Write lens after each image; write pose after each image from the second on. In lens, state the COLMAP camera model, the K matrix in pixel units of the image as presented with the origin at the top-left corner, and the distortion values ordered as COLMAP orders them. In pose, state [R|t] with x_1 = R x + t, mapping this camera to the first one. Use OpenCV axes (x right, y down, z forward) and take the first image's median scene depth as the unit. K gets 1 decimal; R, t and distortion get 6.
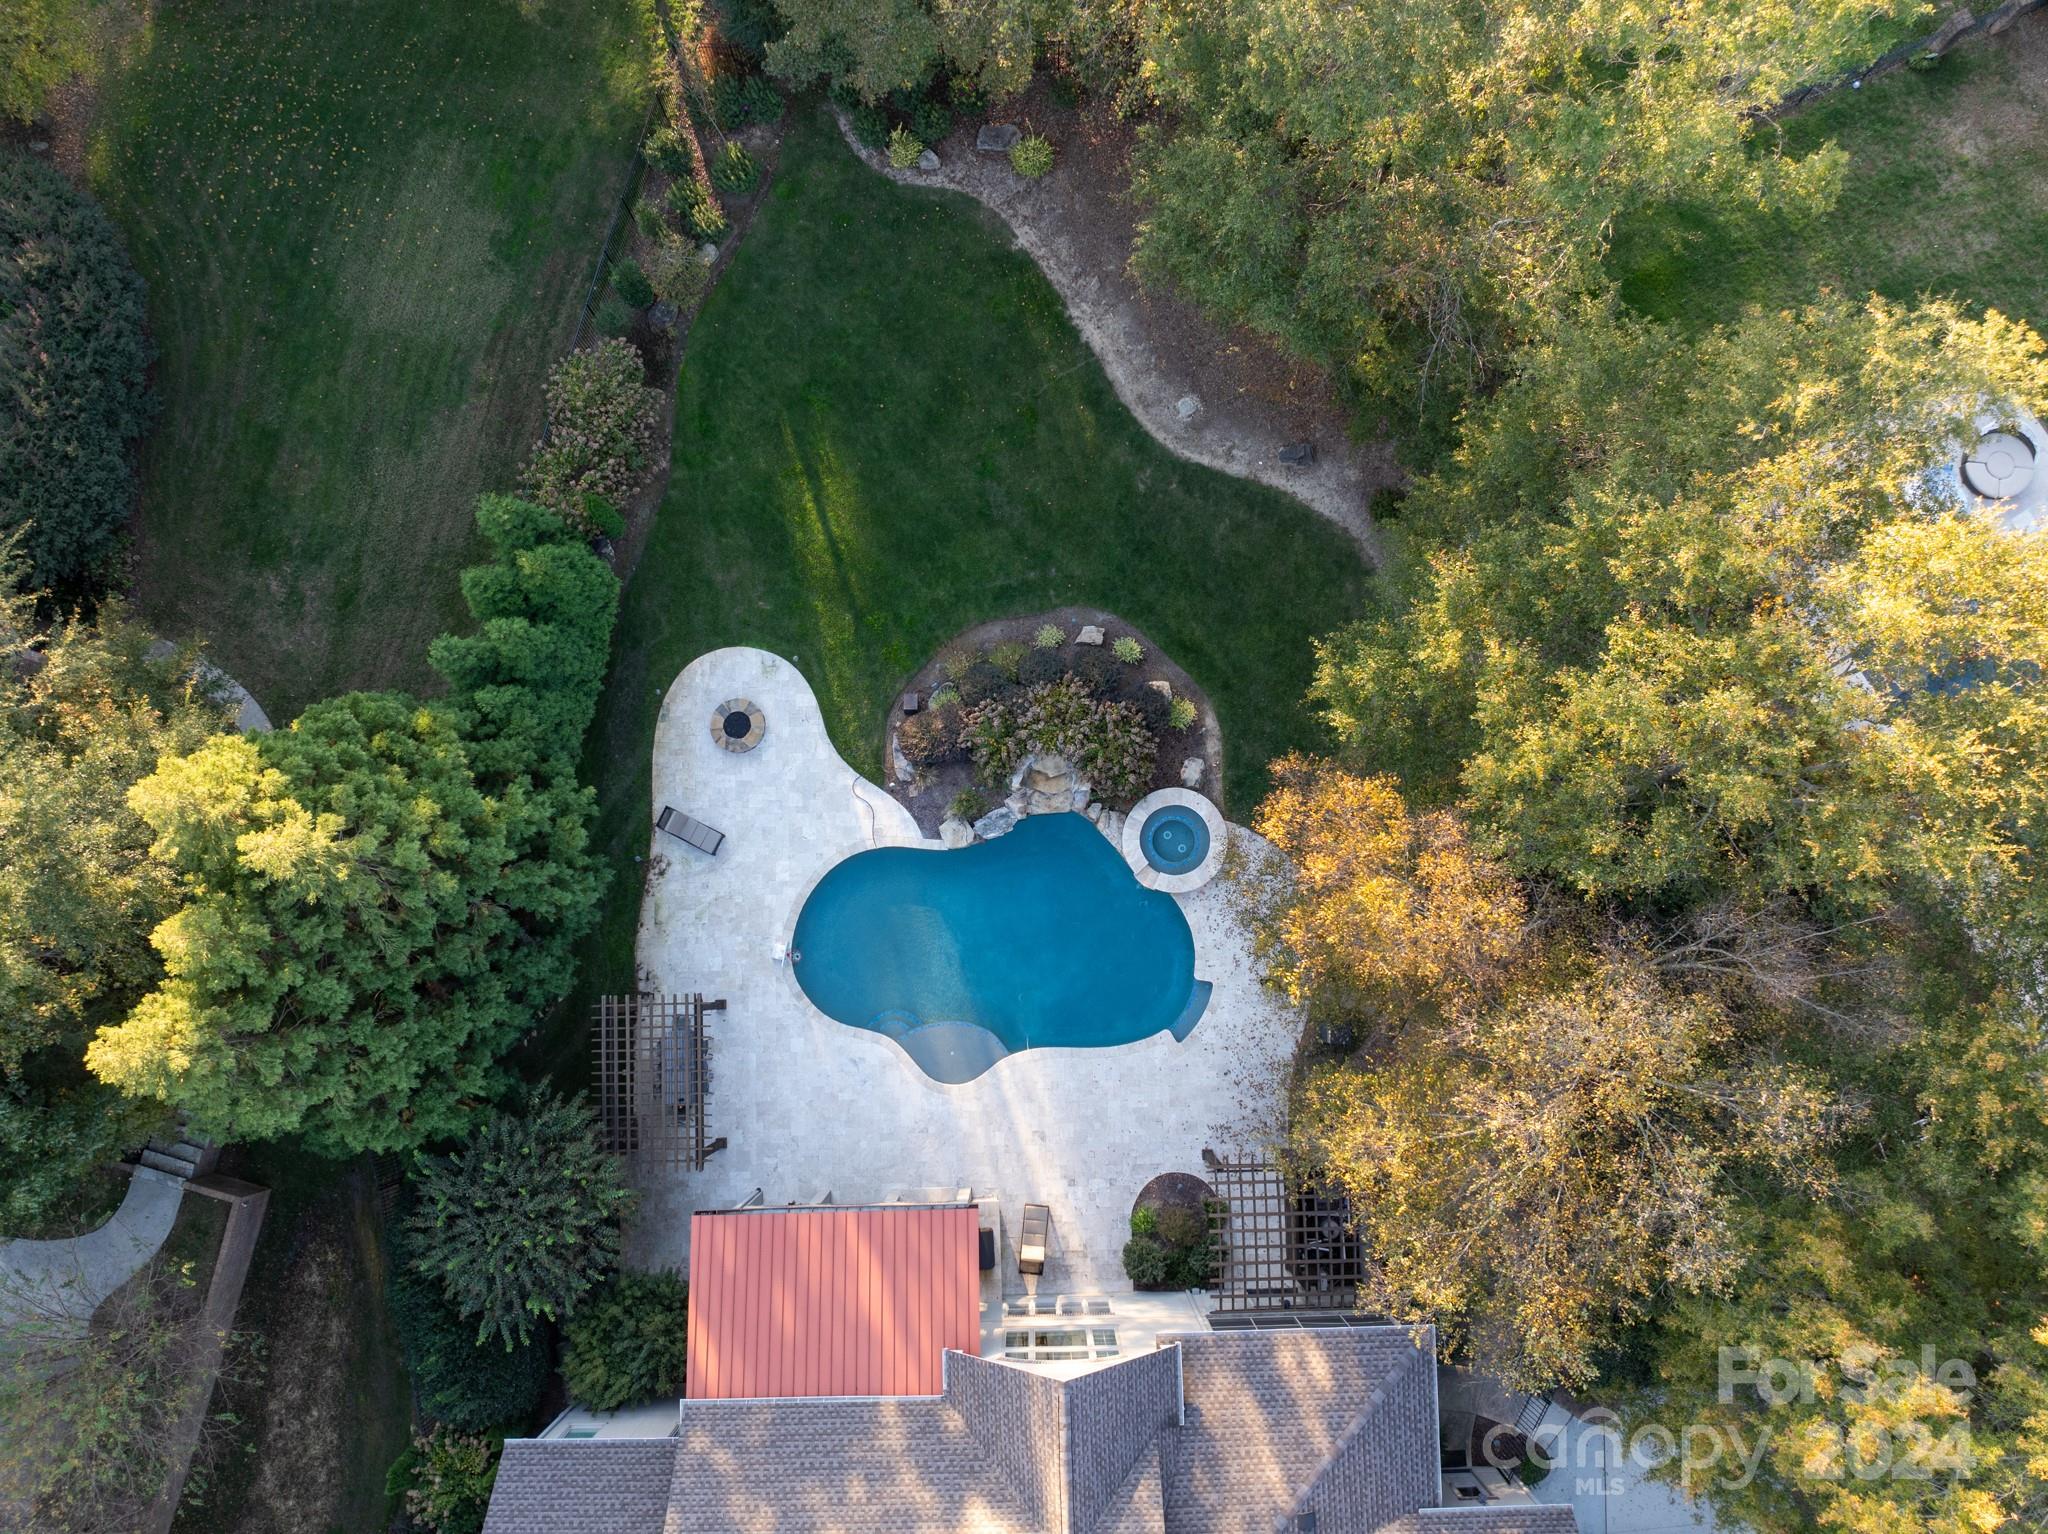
lens RADIAL K [[1448.9, 0, 1008.9], [0, 1448.9, 773.3], [0, 0, 1]] dist [-0.062482, 0.028991]
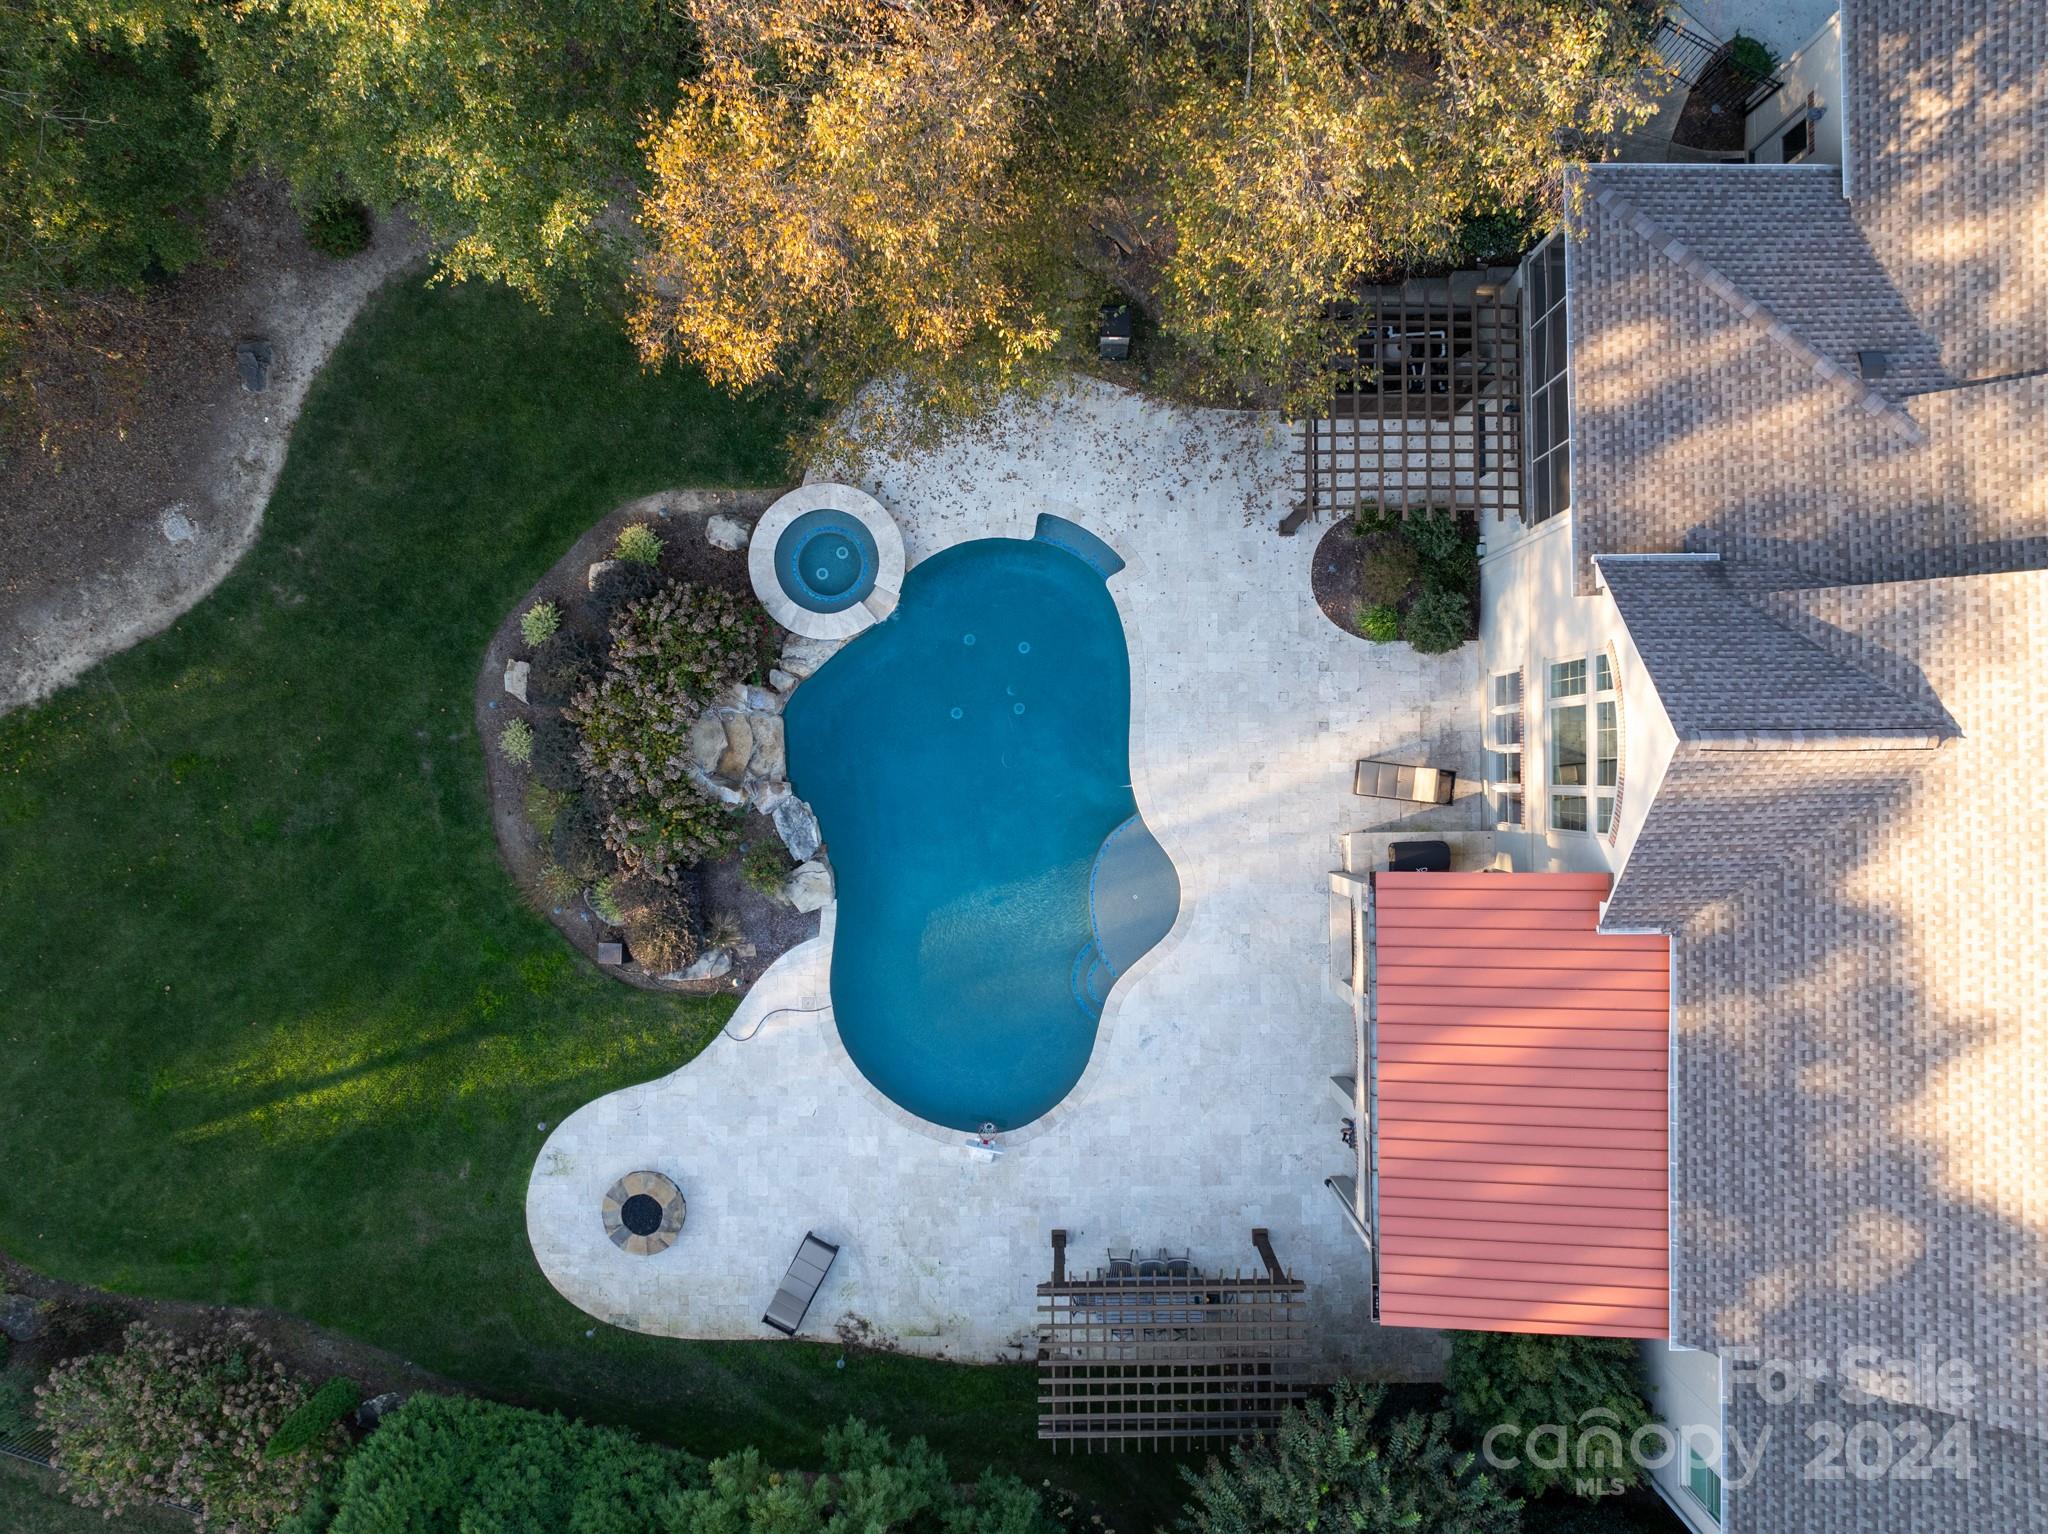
lens RADIAL K [[1448.9, 0, 1012.8], [0, 1448.9, 757.8], [0, 0, 1]] dist [-0.062482, 0.028991]
pose [[0.017874, -0.999517, 0.025432, 0.008175], [0.994902, 0.020305, 0.098779, 0.067483], [-0.099248, 0.023537, 0.994784, 0.325519]]
